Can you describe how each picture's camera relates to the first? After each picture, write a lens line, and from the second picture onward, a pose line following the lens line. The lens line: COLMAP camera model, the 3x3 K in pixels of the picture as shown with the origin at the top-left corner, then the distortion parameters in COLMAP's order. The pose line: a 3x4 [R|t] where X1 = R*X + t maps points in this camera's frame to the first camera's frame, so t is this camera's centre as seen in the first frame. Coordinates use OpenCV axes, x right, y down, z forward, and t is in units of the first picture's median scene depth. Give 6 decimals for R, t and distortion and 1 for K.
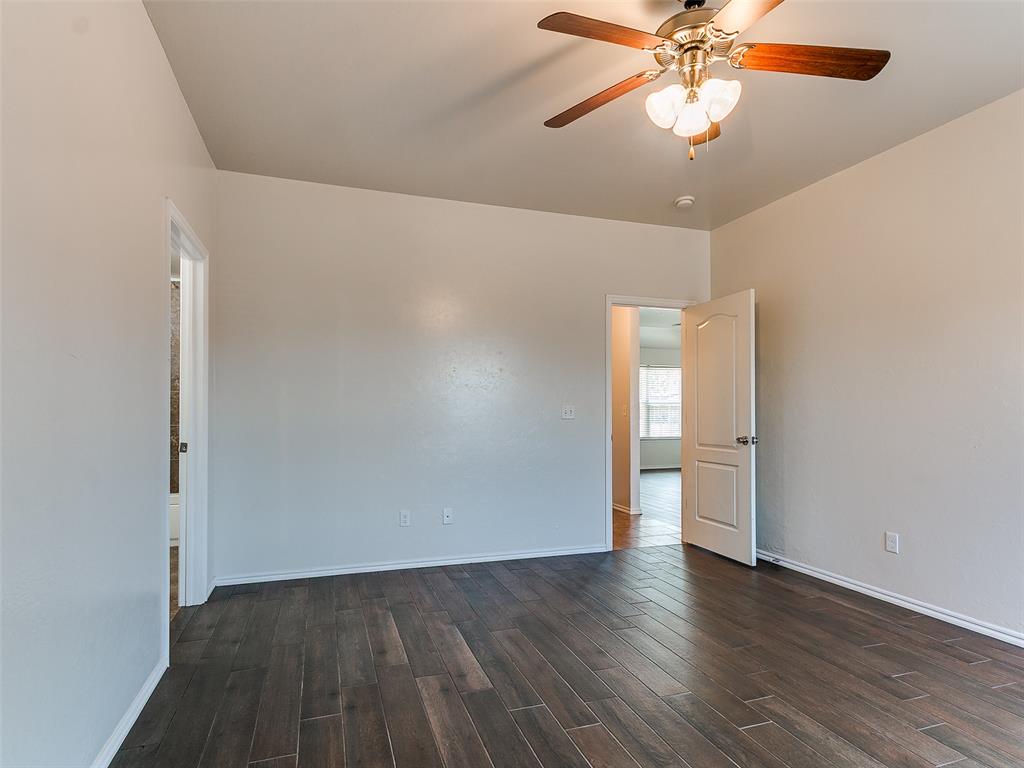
lens RADIAL K [[547.9, 0, 486.5], [0, 547.9, 382.4], [0, 0, 1]] dist [0.000437, -0.000418]
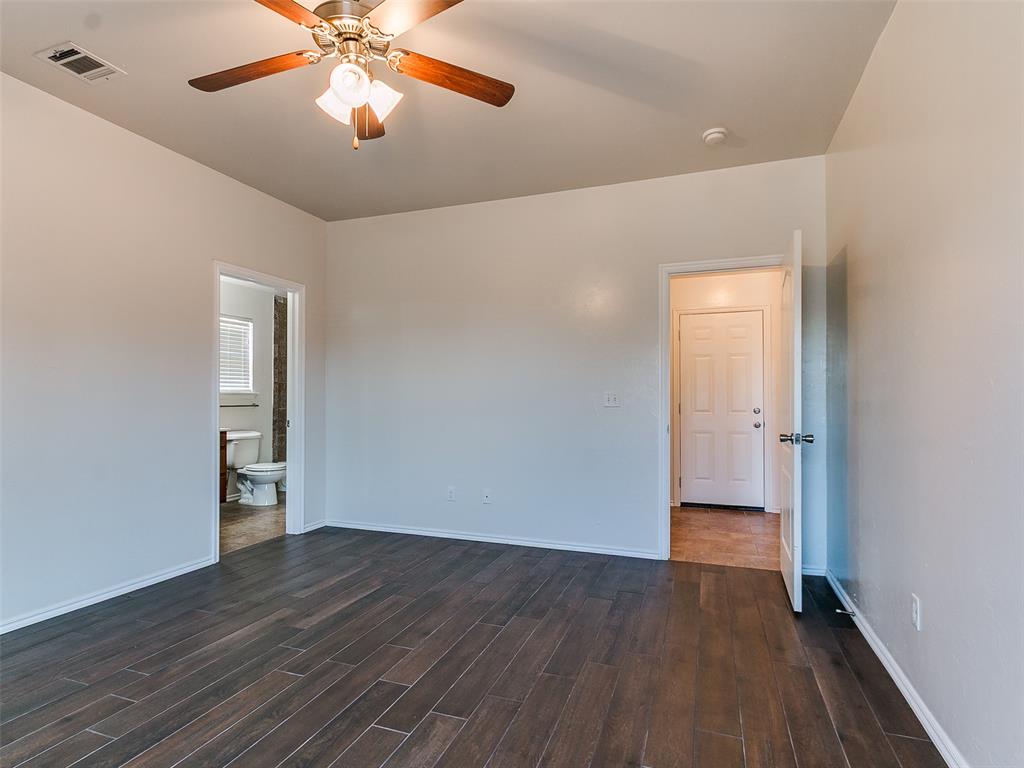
lens RADIAL K [[539.2, 0, 515.1], [0, 539.2, 390.8], [0, 0, 1]] dist [0.000405, -0.000763]
pose [[0.795818, -0.003062, -0.605528, 0.710474], [0.022937, 0.999422, 0.025092, 0.016680], [0.605101, -0.033858, 0.795429, 0.242025]]
